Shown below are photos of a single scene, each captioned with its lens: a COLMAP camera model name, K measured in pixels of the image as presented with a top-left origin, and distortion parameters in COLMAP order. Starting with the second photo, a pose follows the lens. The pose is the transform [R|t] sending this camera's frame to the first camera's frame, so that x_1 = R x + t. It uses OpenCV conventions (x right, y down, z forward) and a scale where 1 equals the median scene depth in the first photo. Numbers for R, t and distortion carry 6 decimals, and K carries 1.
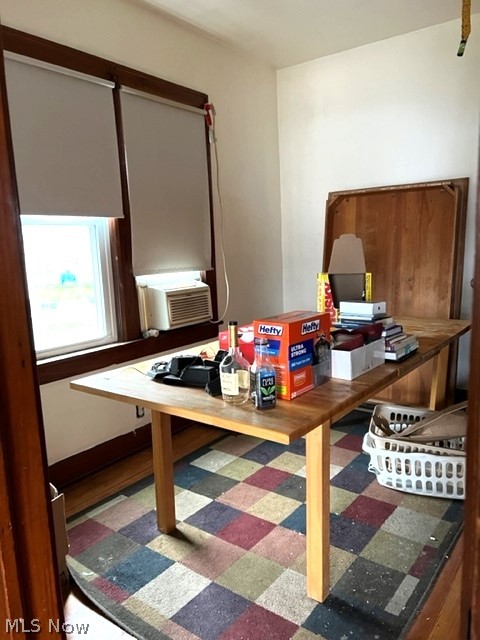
lens RADIAL K [[485.3, 0, 241.8], [0, 485.3, 322.1], [0, 0, 1]] dist [0.058402, -0.074328]
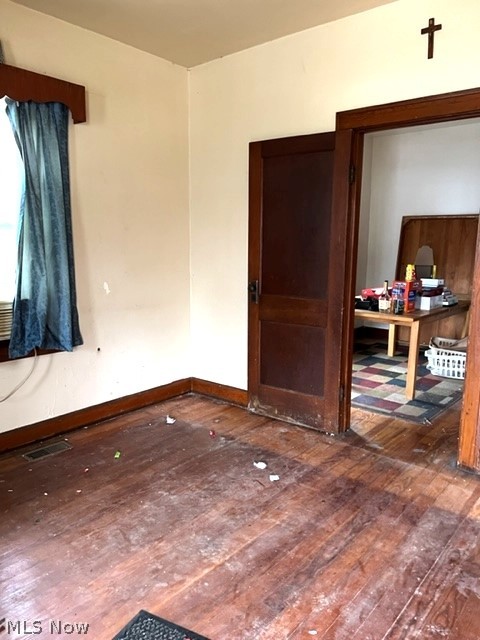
lens RADIAL K [[485.3, 0, 241.8], [0, 485.3, 322.1], [0, 0, 1]] dist [0.058402, -0.074328]
pose [[0.997422, 0.051393, -0.050071, -0.441105], [-0.050764, 0.998616, 0.013756, 0.150723], [0.050709, -0.011178, 0.998651, -1.112525]]
